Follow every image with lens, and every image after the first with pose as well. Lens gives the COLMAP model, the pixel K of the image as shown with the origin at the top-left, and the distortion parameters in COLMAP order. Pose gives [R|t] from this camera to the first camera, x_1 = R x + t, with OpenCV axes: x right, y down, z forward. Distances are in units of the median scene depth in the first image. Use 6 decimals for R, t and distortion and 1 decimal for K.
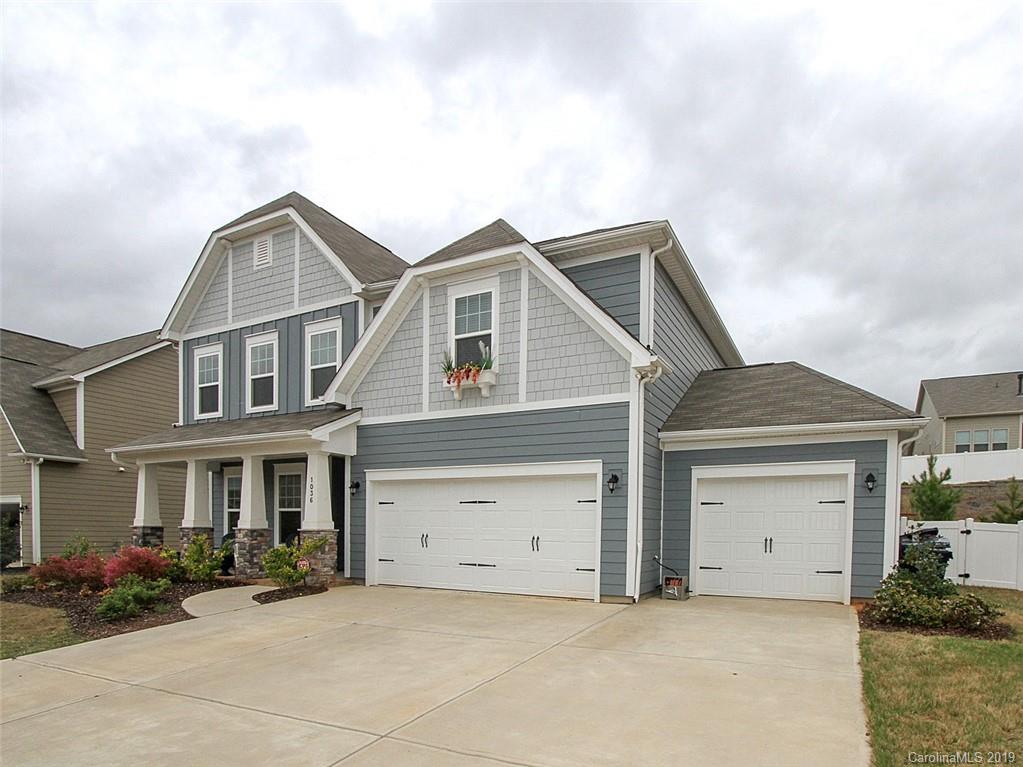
lens RADIAL K [[534.7, 0, 514.9], [0, 534.7, 387.8], [0, 0, 1]] dist [0.000582, -0.000920]
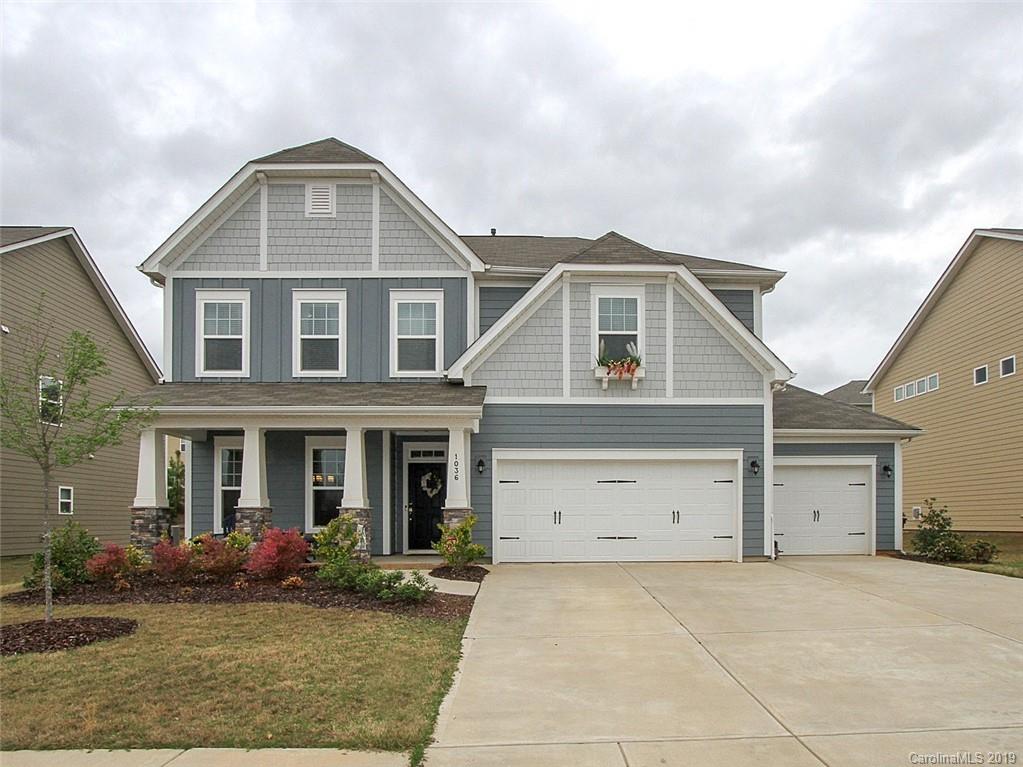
lens RADIAL K [[416.6, 0, 511.4], [0, 416.6, 393.7], [0, 0, 1]] dist [-0.002750, -0.000332]
pose [[0.884019, 0.106079, 0.455255, -0.629866], [-0.105191, 0.994075, -0.027369, 0.072039], [-0.455461, -0.023694, 0.889940, 0.302667]]
